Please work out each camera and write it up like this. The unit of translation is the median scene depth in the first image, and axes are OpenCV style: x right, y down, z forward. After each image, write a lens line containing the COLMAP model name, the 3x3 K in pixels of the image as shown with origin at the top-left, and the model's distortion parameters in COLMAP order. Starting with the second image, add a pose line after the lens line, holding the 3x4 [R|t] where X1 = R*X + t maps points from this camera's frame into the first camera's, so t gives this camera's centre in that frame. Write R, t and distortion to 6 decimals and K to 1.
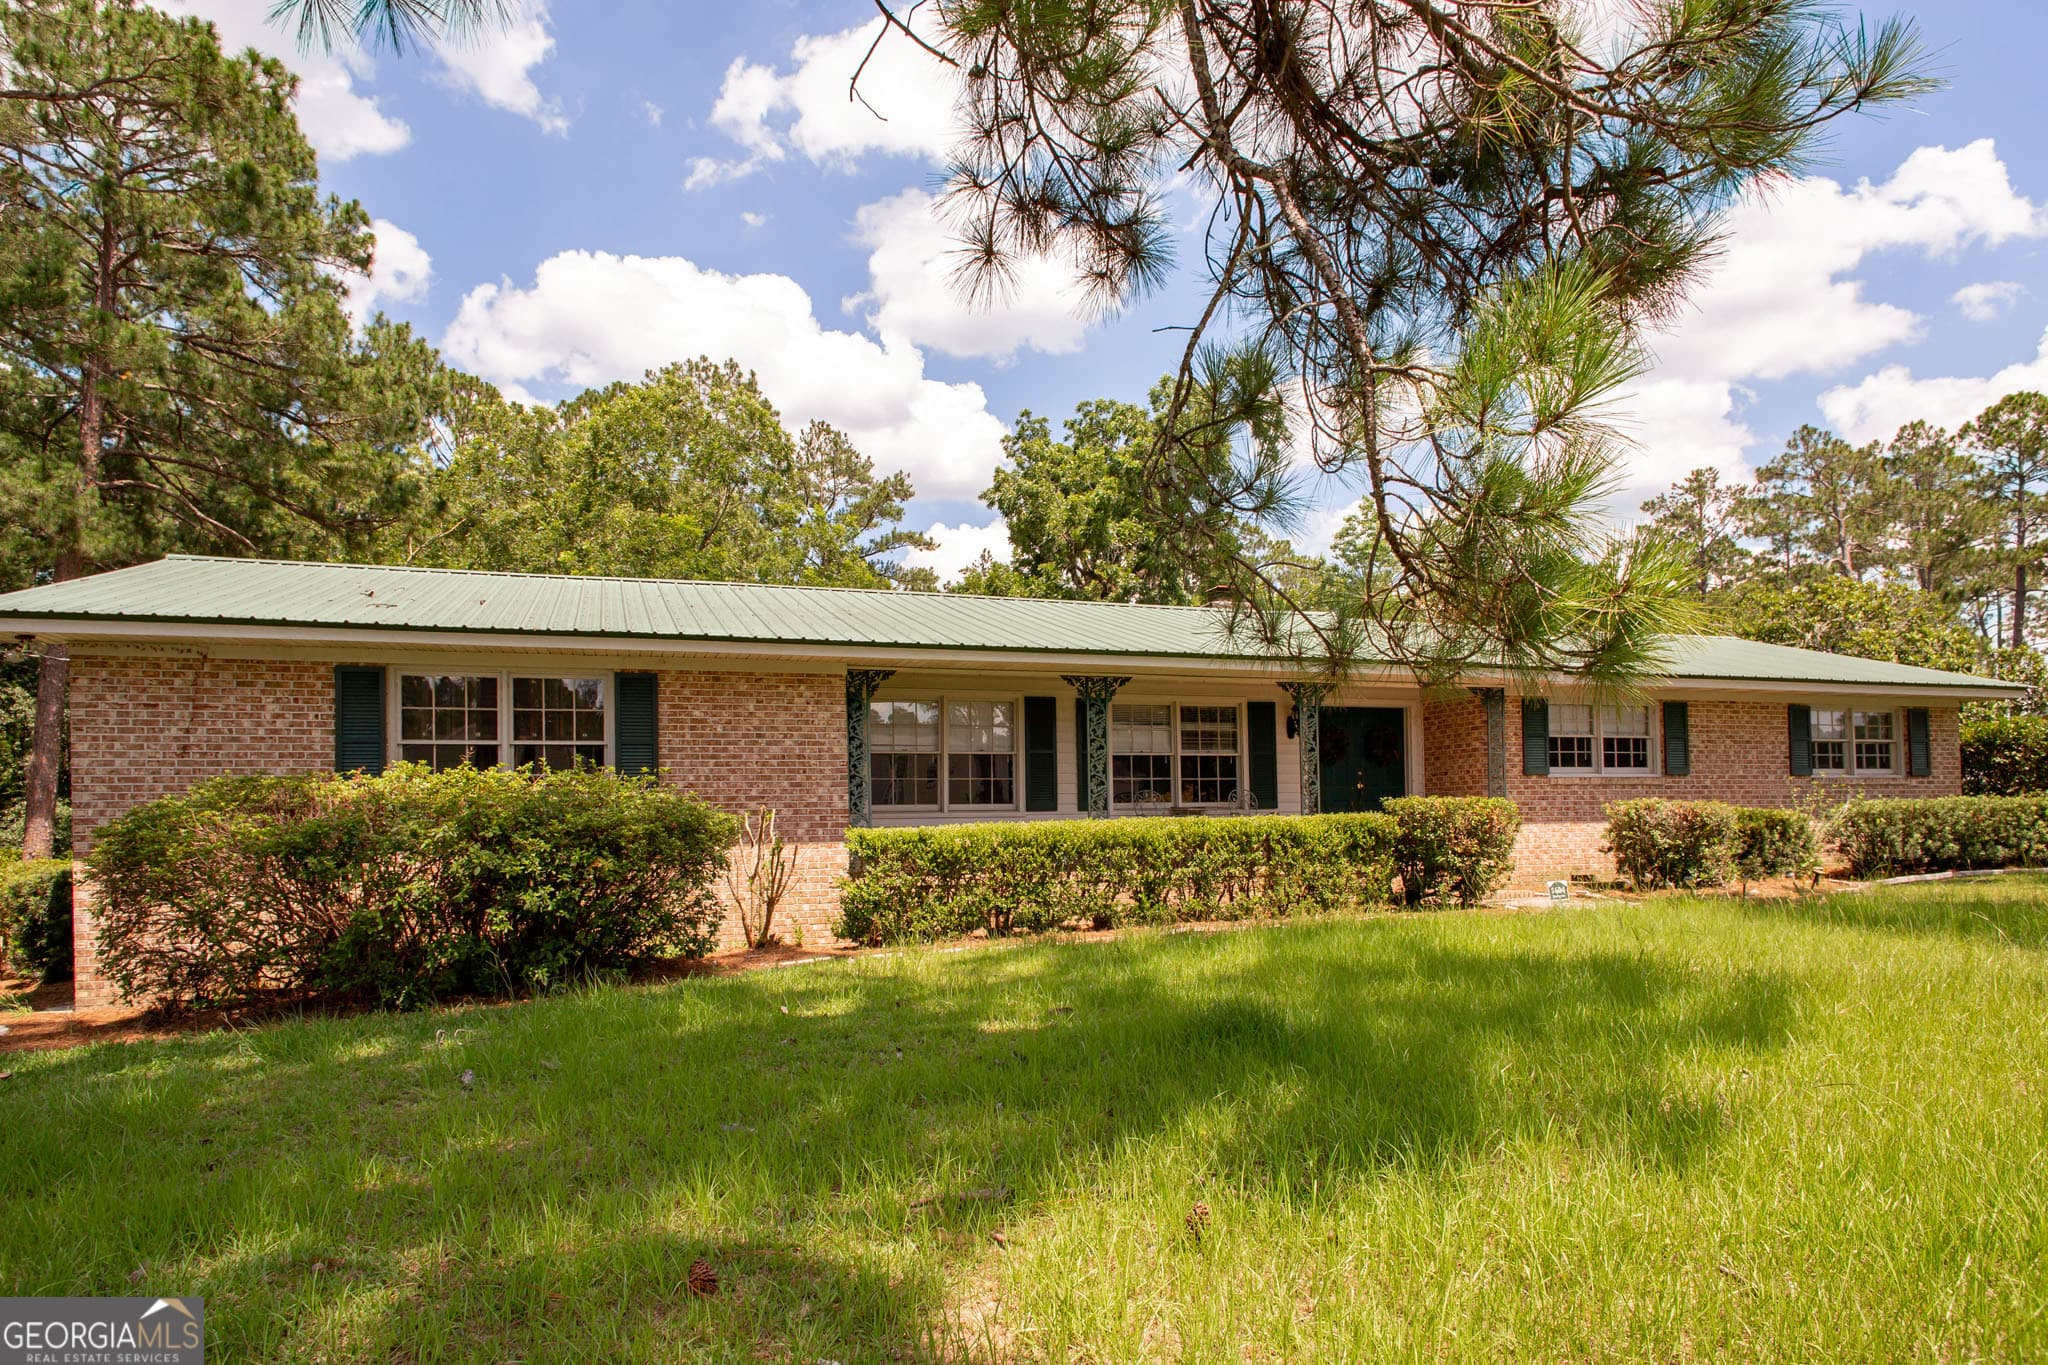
lens RADIAL K [[1178.3, 0, 1028.6], [0, 1178.3, 837.0], [0, 0, 1]] dist [0.000362, -0.000749]
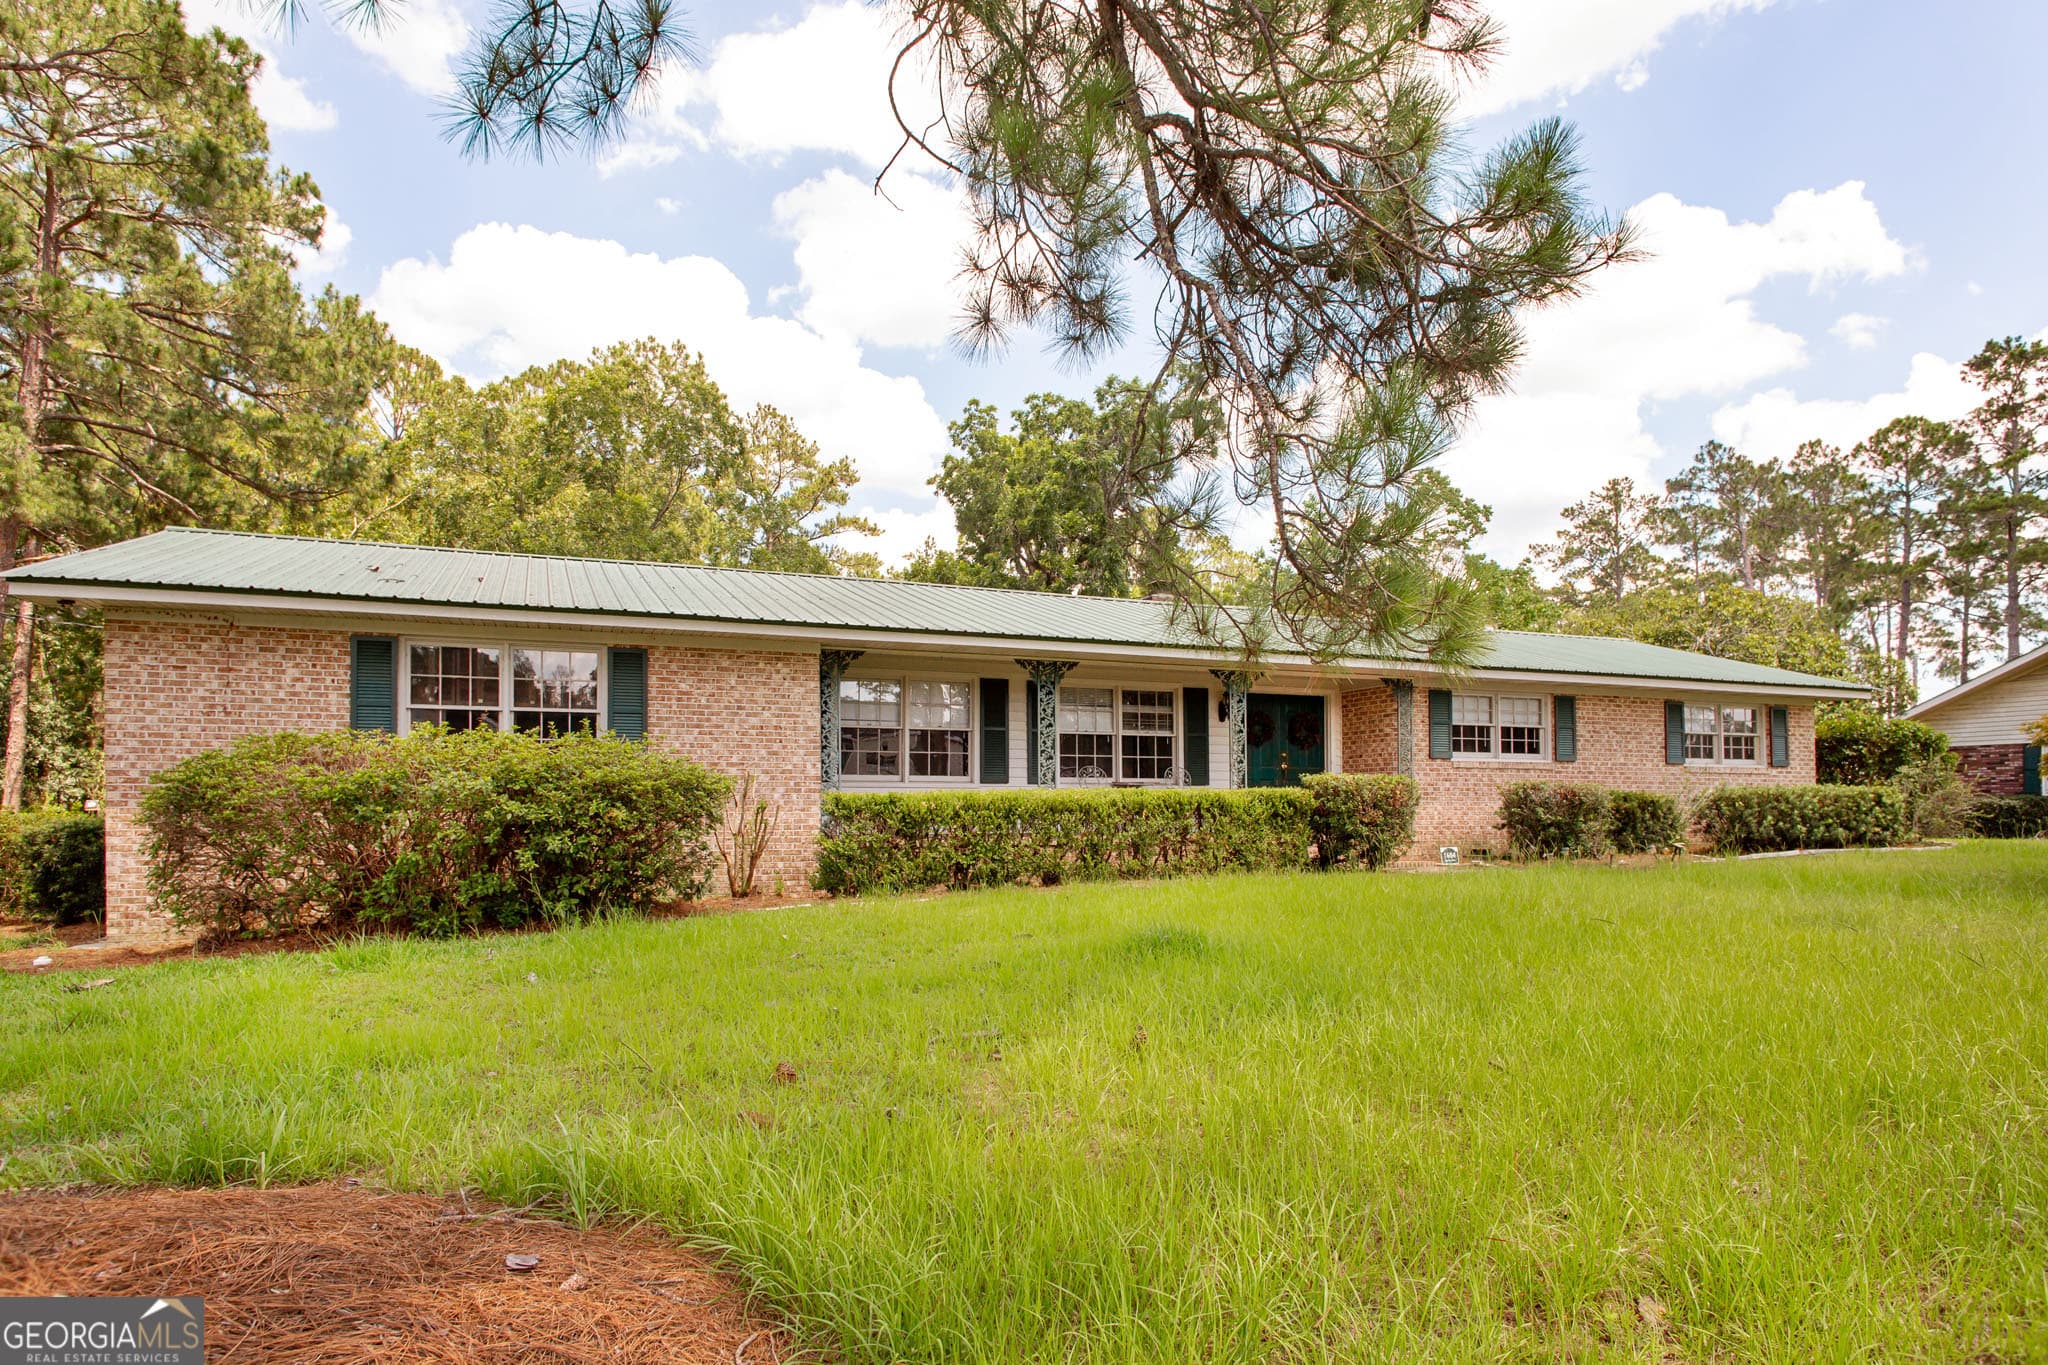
lens RADIAL K [[1172.0, 0, 1030.3], [0, 1172.0, 813.9], [0, 0, 1]] dist [0.002681, -0.010485]
pose [[0.998362, 0.014679, 0.055294, -0.014132], [-0.014247, 0.999865, -0.008192, 0.013727], [-0.055406, 0.007391, 0.998437, -0.077598]]
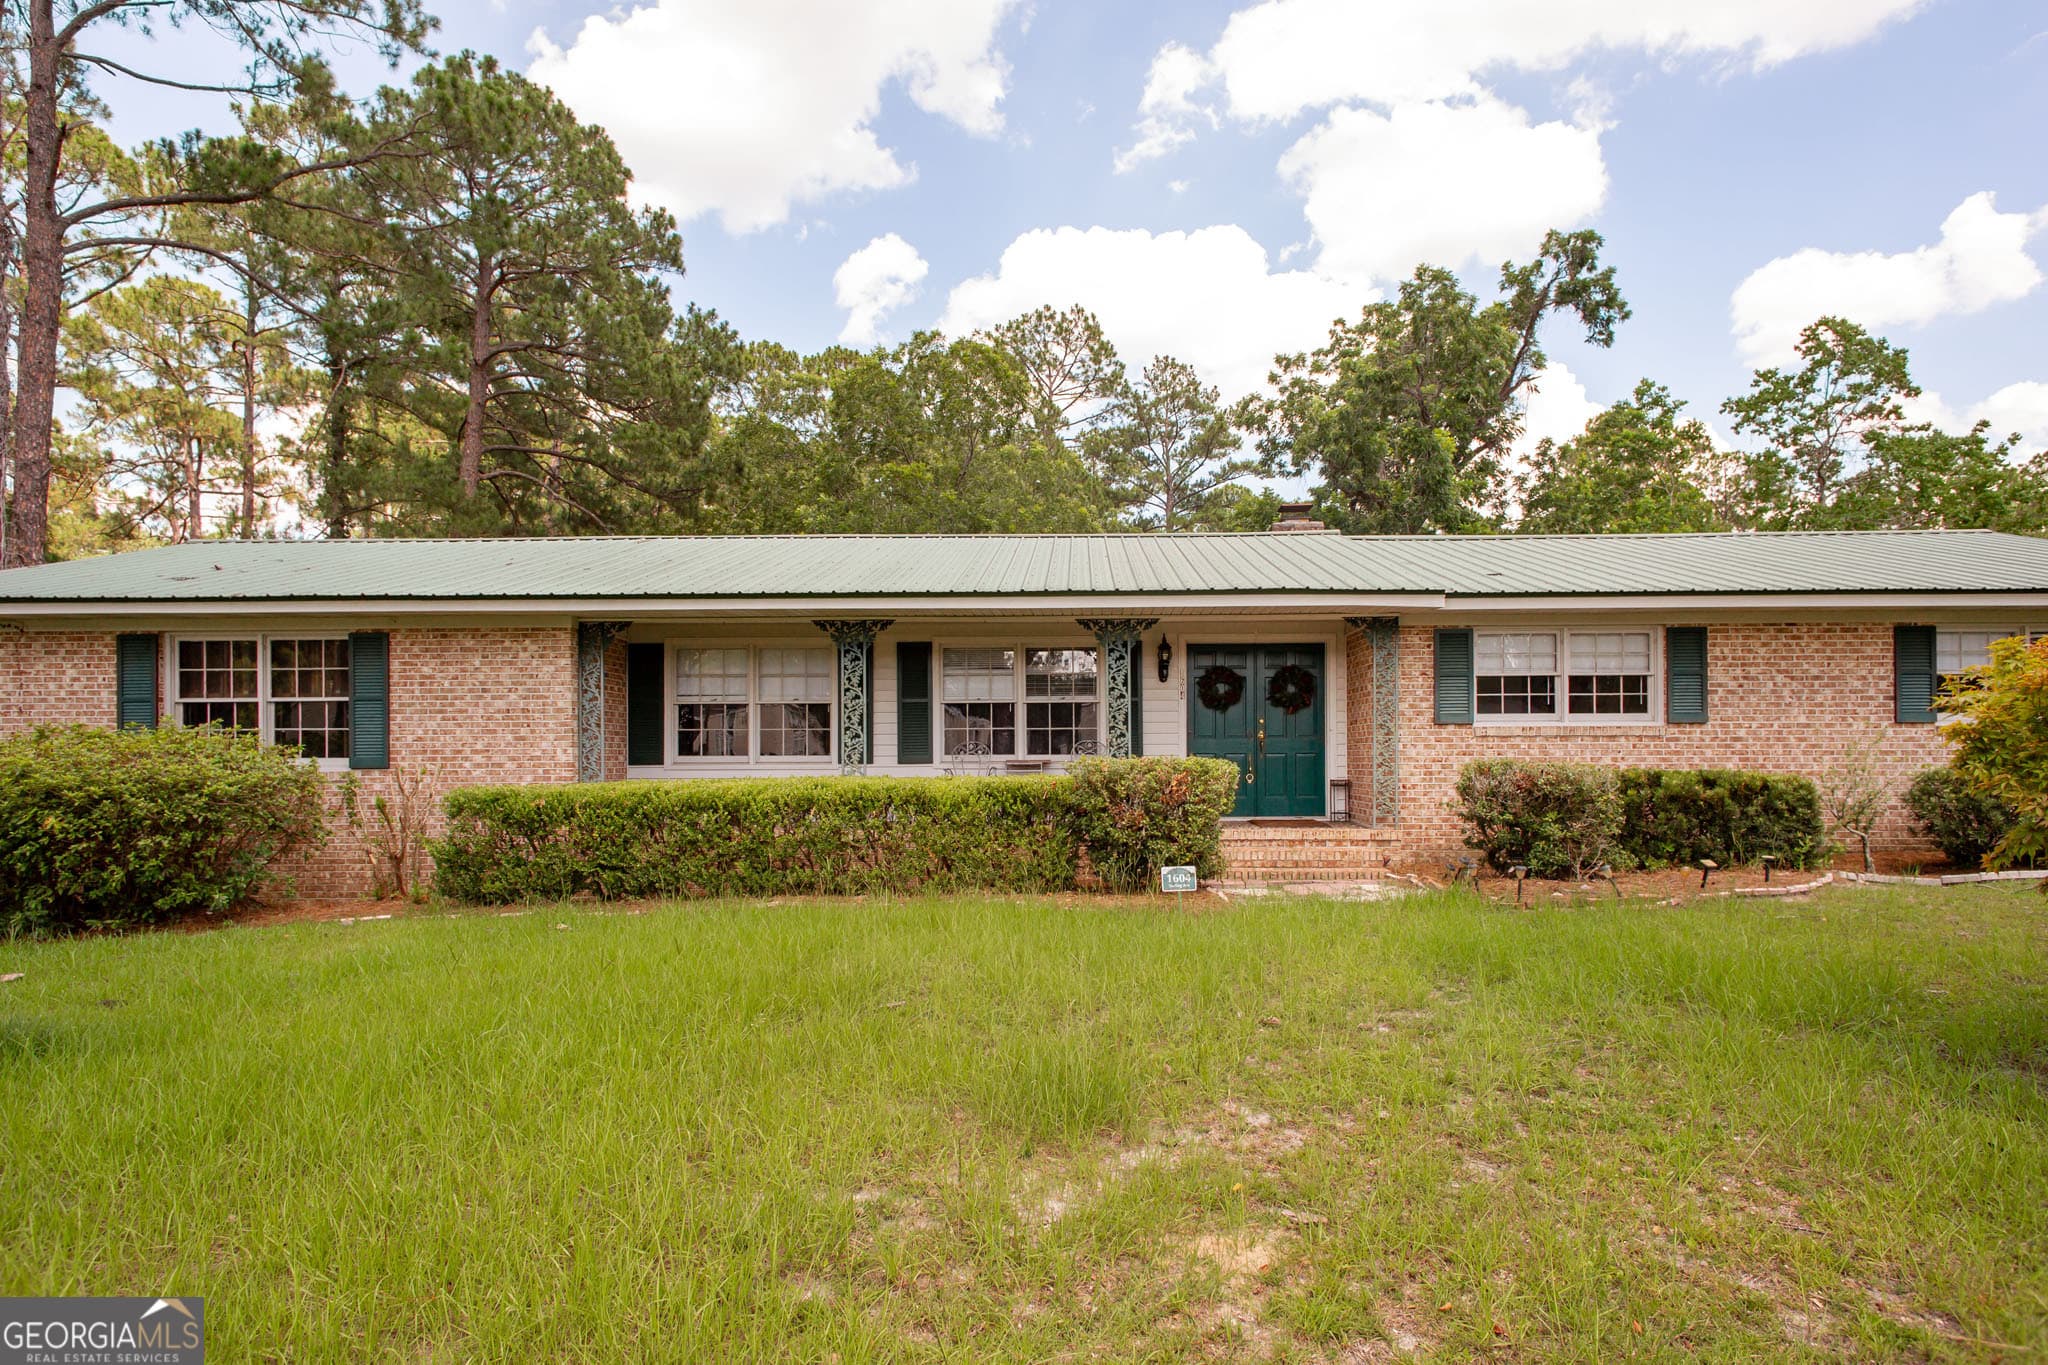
lens RADIAL K [[1177.9, 0, 1028.4], [0, 1177.9, 769.8], [0, 0, 1]] dist [0.007194, 0.000439]
pose [[0.938976, 0.013604, -0.343714, 0.436606], [-0.013700, 0.999904, 0.002148, -0.019974], [0.343710, 0.002692, 0.939072, 0.156827]]
